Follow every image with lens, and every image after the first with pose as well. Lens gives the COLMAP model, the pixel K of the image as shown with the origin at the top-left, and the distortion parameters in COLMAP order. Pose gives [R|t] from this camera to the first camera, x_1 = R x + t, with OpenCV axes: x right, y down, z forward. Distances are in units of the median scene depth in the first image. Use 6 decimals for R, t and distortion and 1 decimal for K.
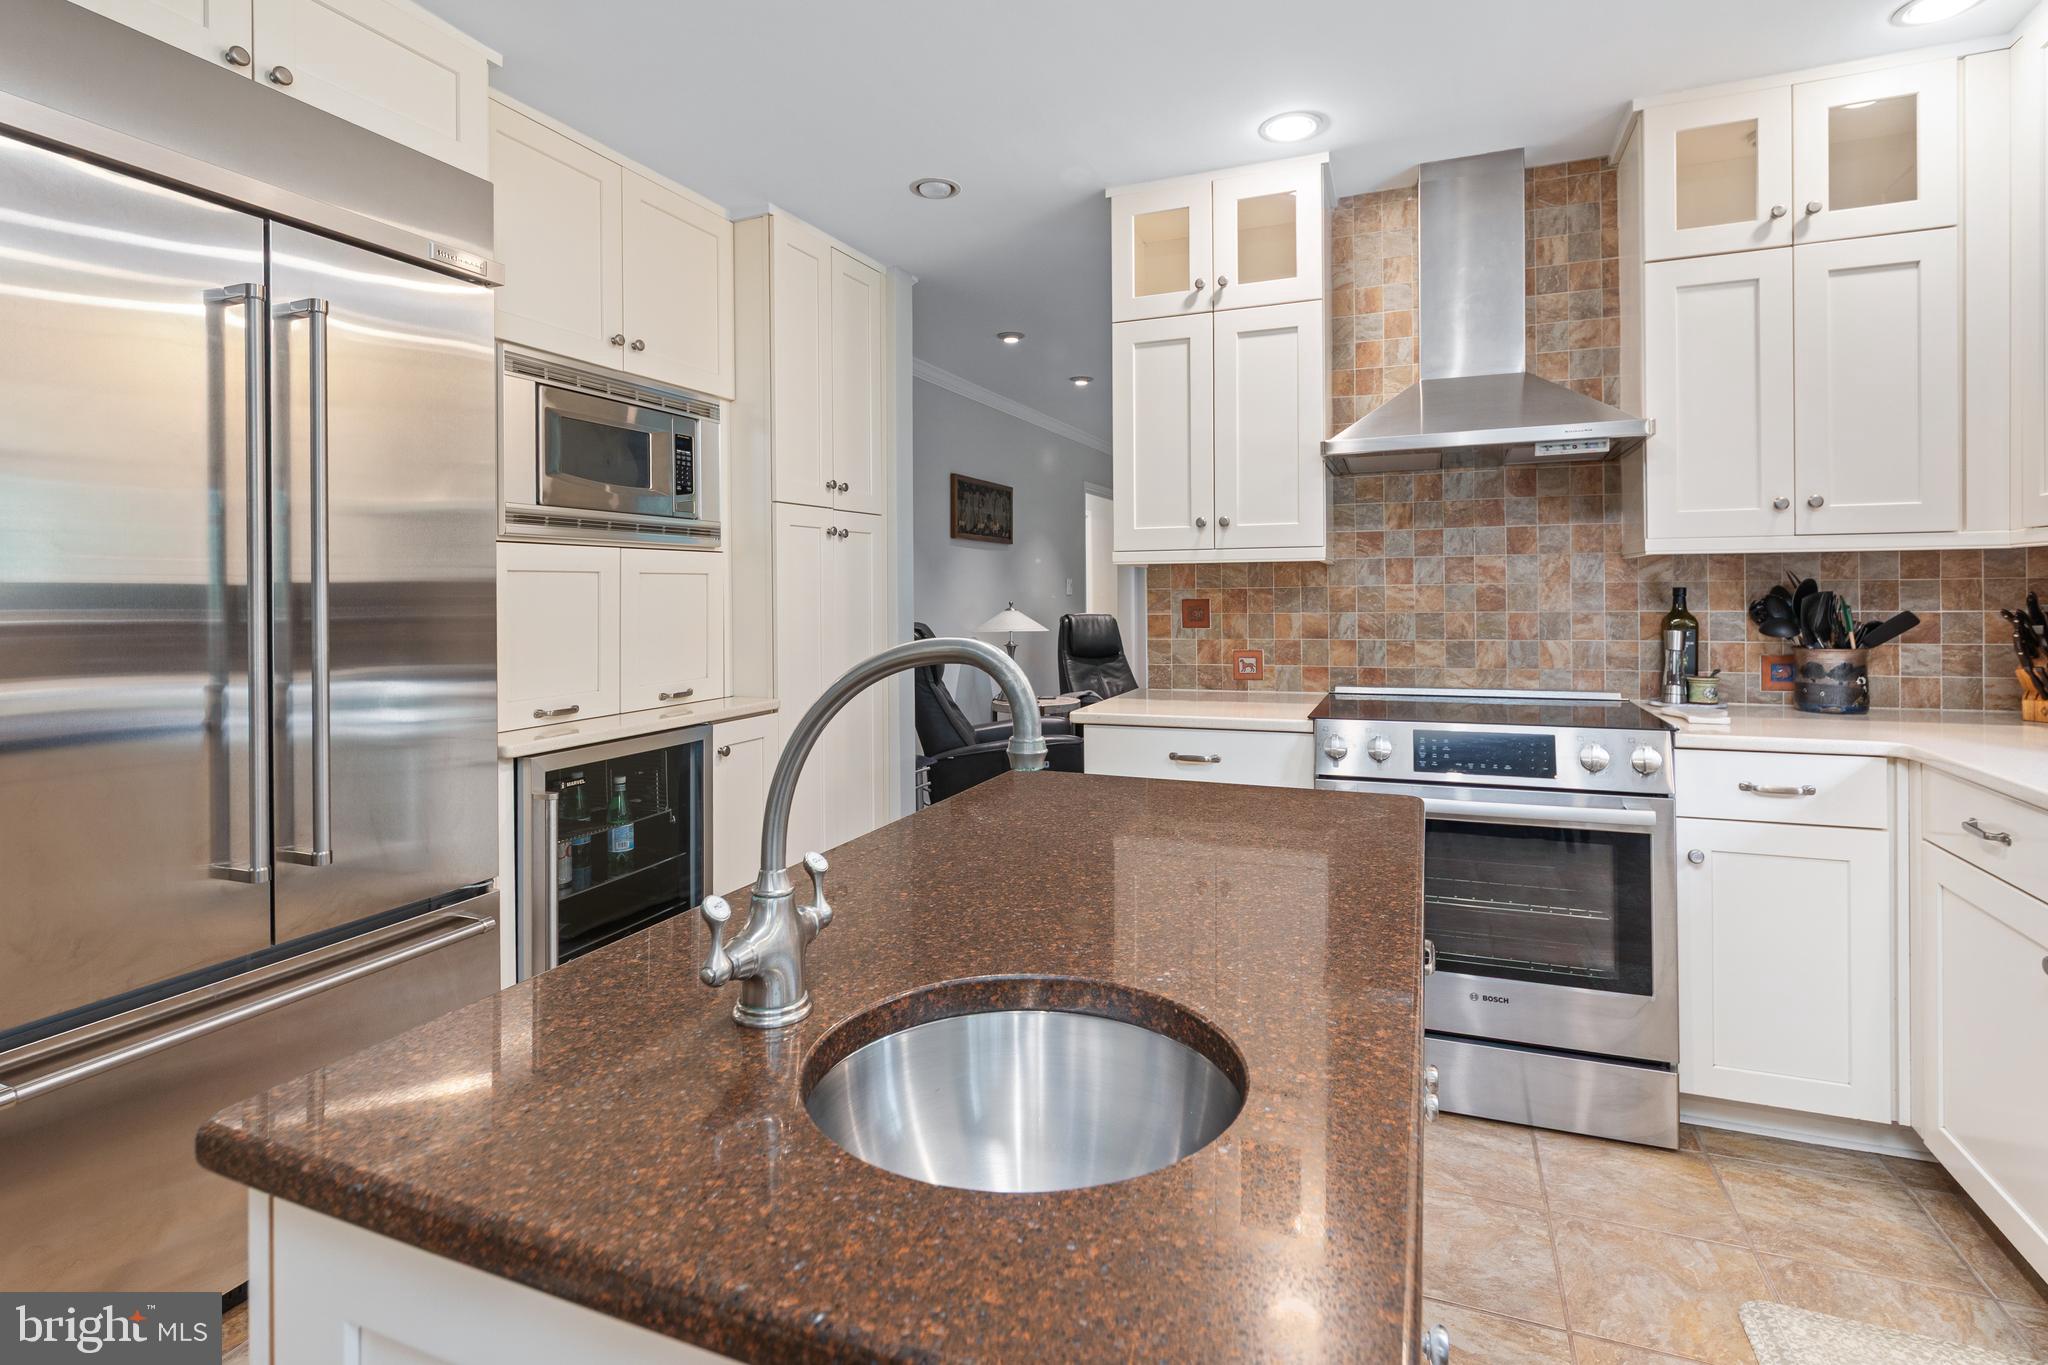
lens RADIAL K [[981.7, 0, 1028.7], [0, 981.7, 591.2], [0, 0, 1]] dist [-0.000218, -0.001181]
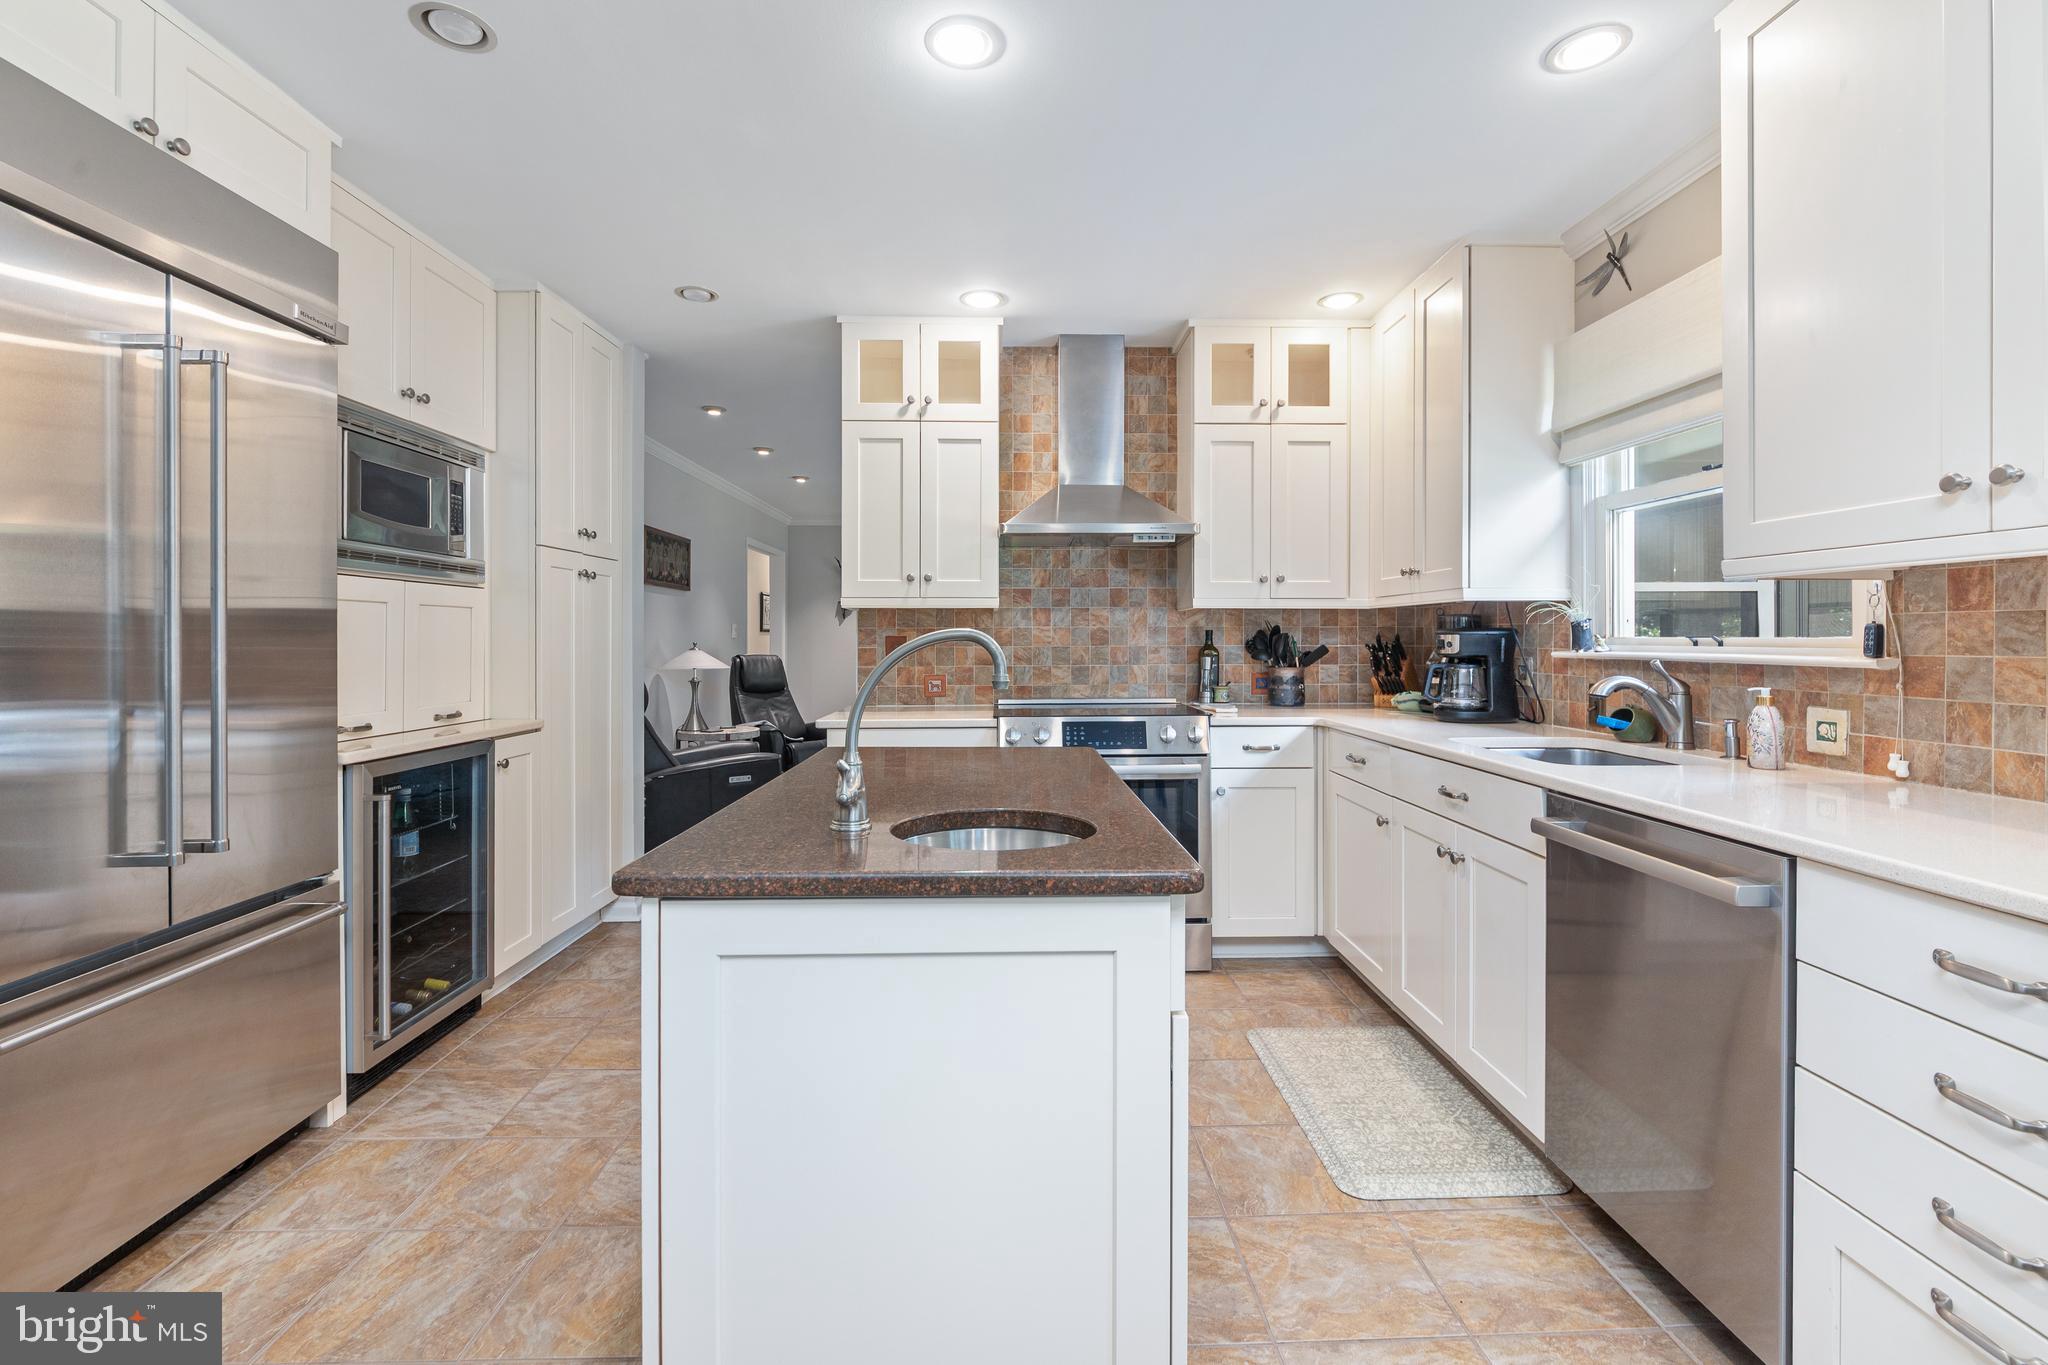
lens RADIAL K [[913.8, 0, 1025.5], [0, 913.8, 641.3], [0, 0, 1]] dist [-0.001064, -0.001007]
pose [[0.914984, 0.008681, 0.403396, -0.197065], [-0.008146, 0.999962, -0.003042, 0.021079], [-0.403407, -0.000503, 0.915021, -0.220851]]
